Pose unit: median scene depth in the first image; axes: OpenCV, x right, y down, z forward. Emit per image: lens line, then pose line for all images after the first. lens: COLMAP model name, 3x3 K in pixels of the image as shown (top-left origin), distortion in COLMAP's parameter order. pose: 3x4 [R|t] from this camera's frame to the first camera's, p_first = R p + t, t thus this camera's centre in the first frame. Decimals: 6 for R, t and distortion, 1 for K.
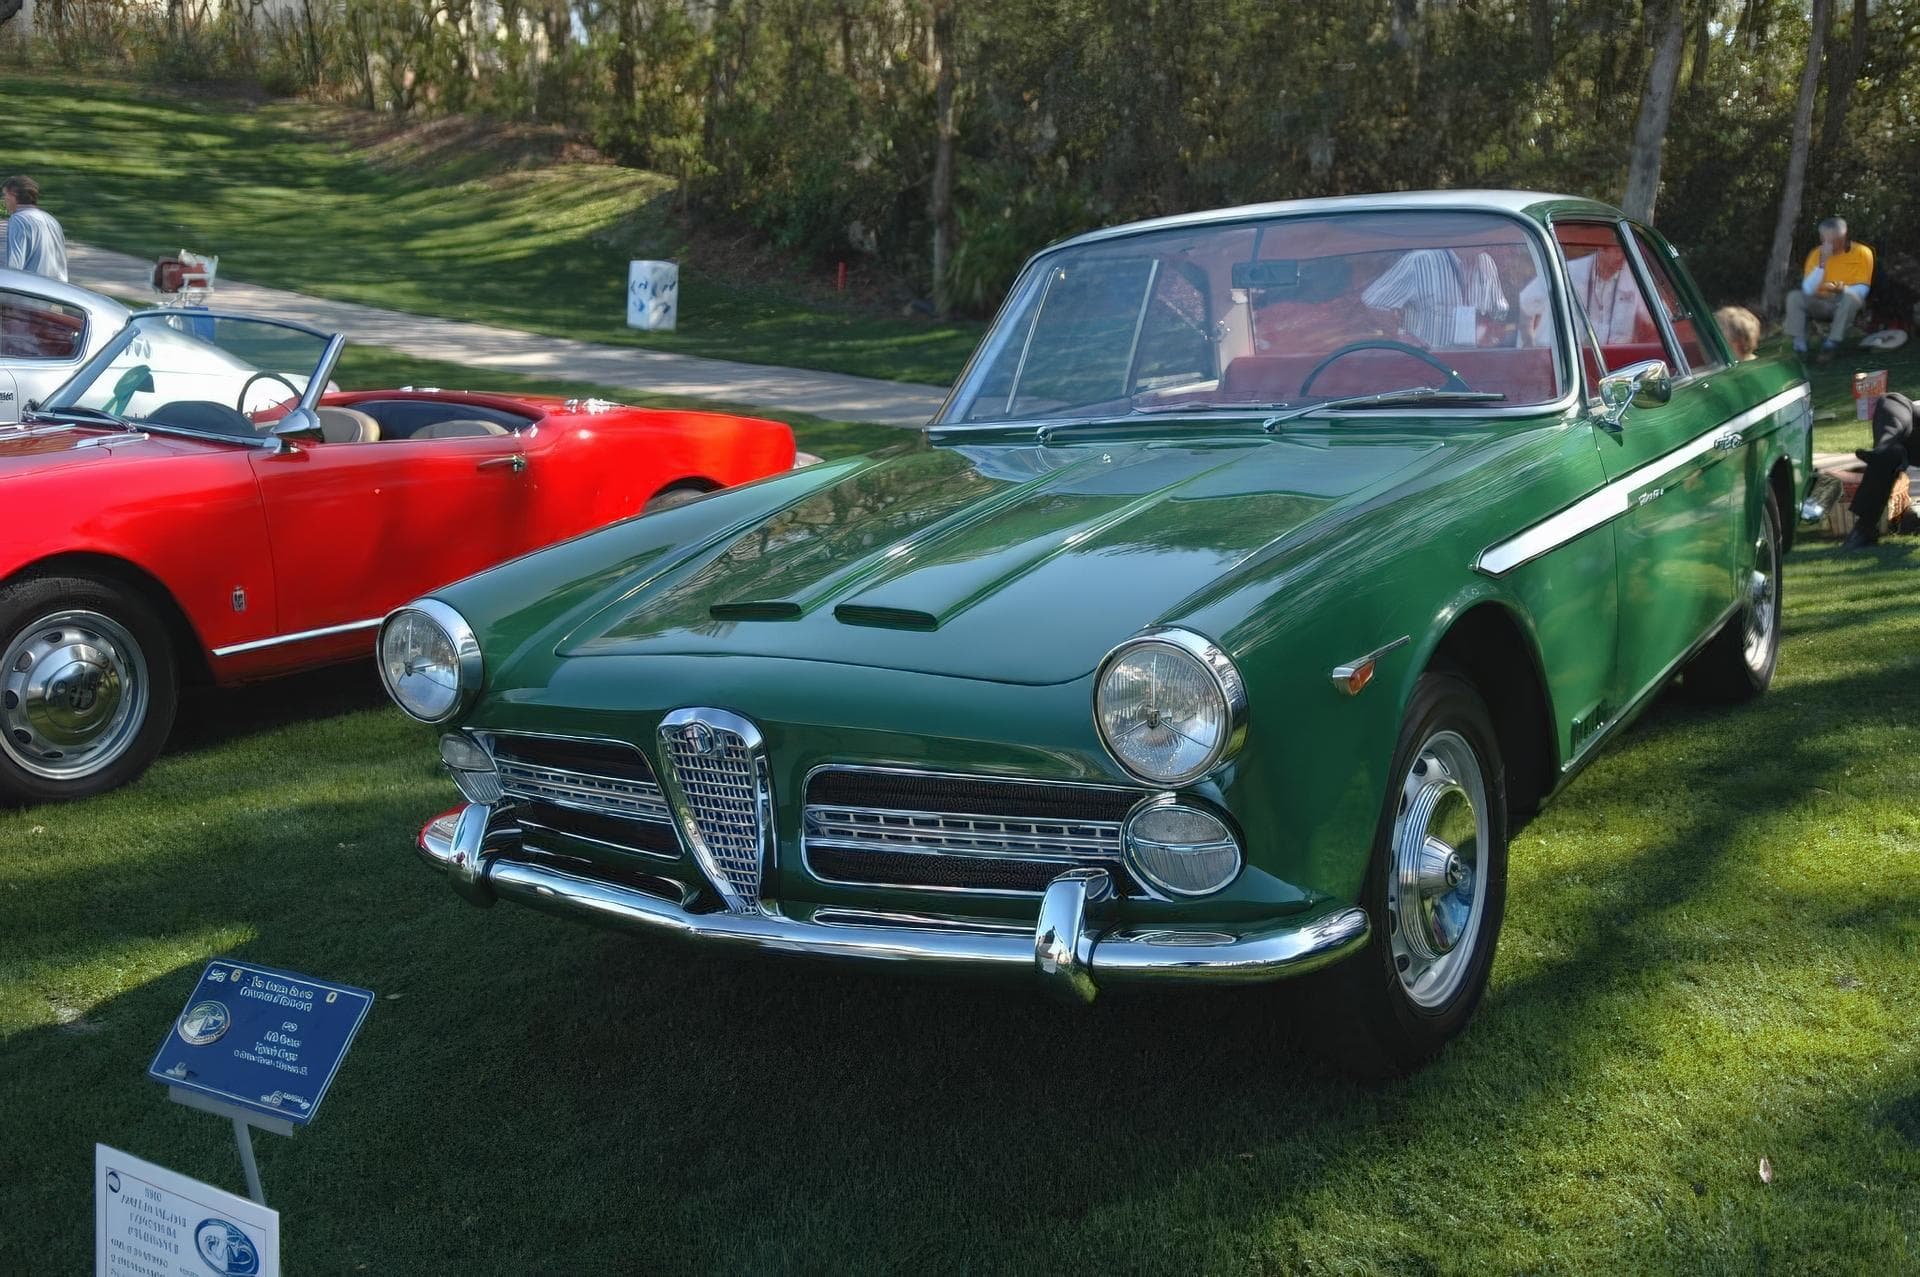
lens RADIAL K [[1735.8, 0, 960.0], [0, 1735.8, 638.5], [0, 0, 1]] dist [0.015563, 0.008243]
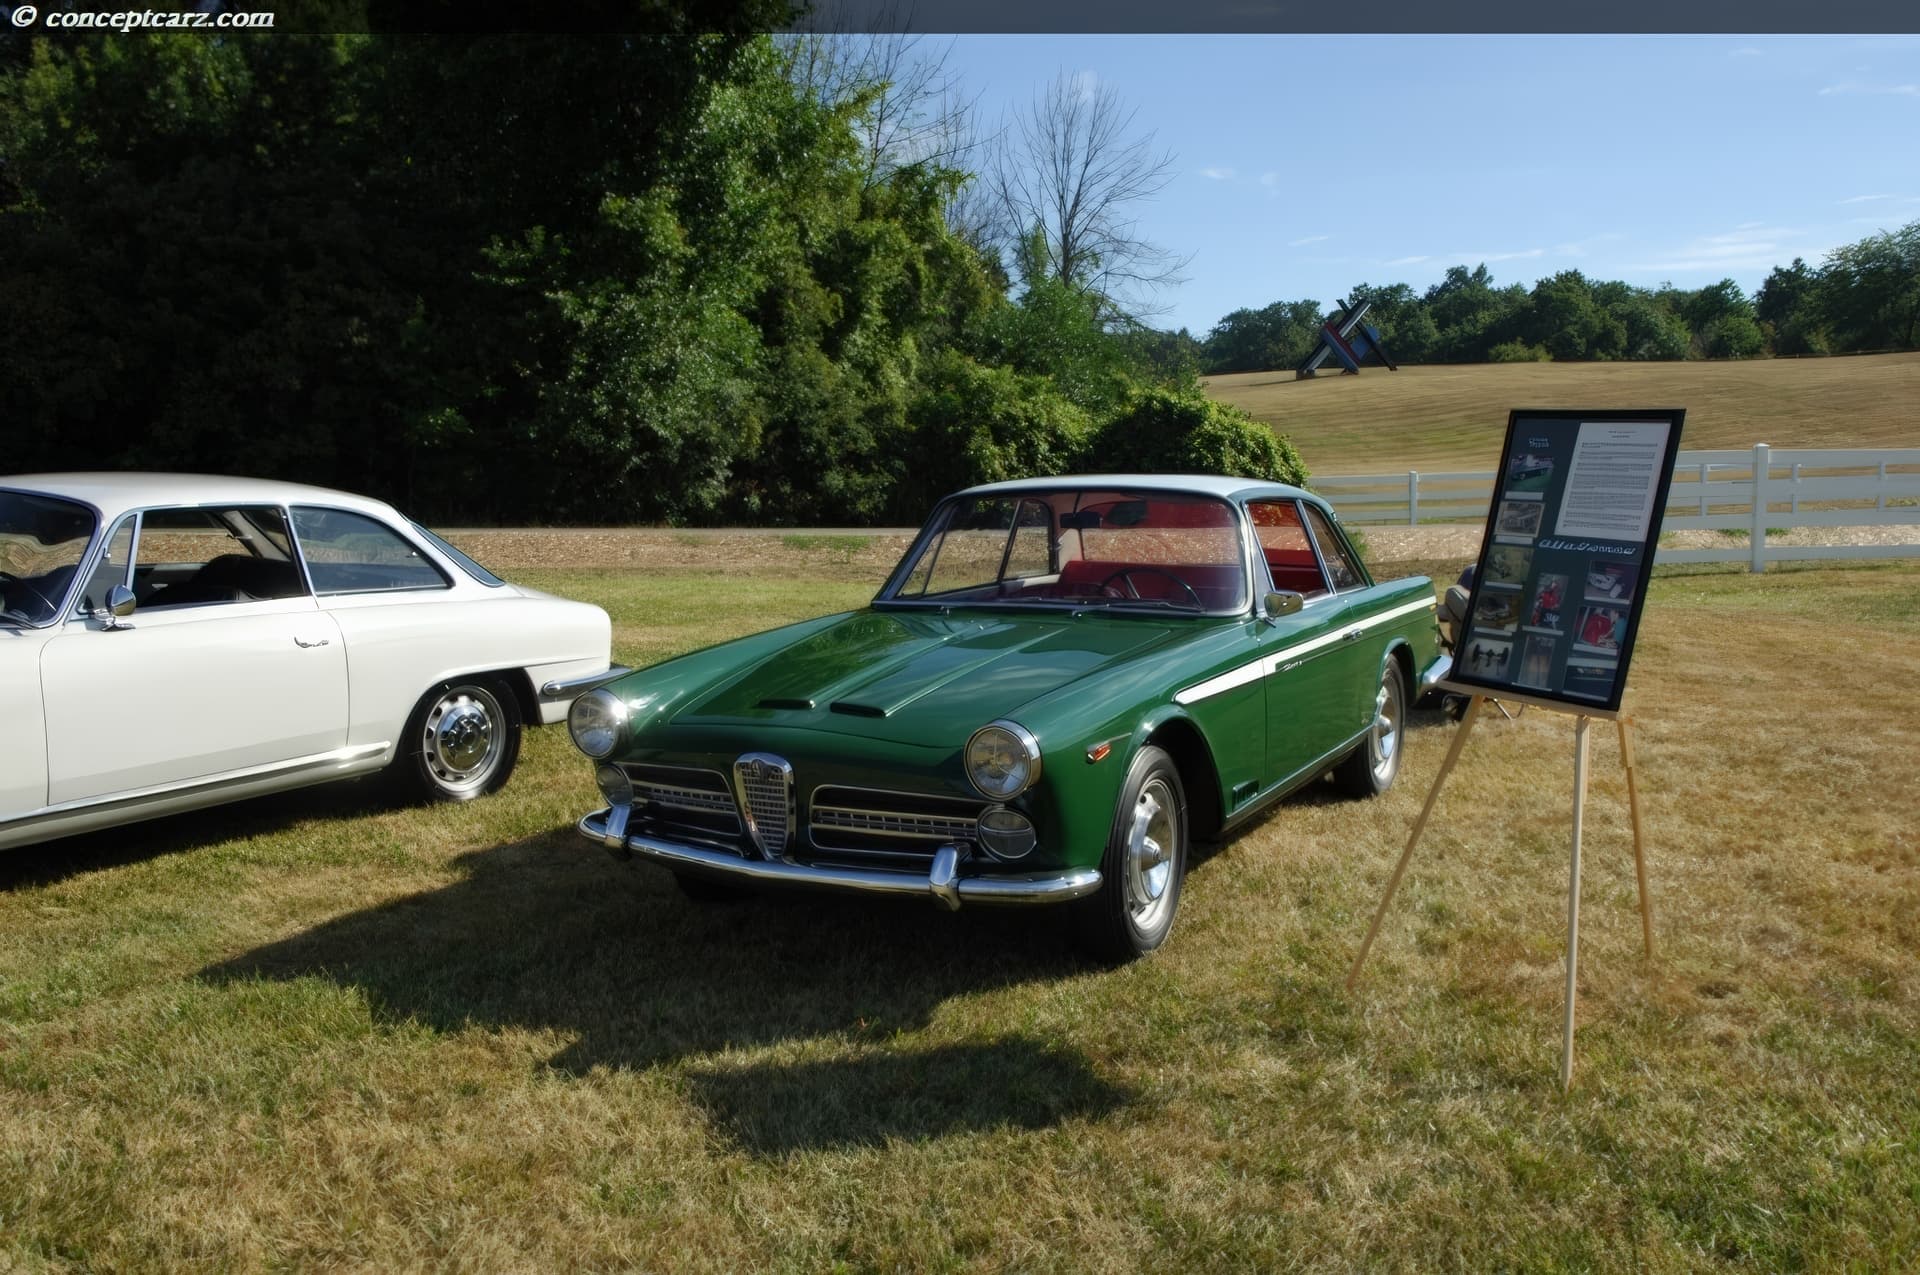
lens RADIAL K [[1735.8, 0, 960.0], [0, 1735.8, 637.5], [0, 0, 1]] dist [0.015563, 0.008243]
pose [[0.996684, 0.049147, 0.064855, -0.042146], [-0.043906, 0.995835, -0.079900, 0.039542], [-0.068512, 0.076788, 0.994691, -0.648005]]
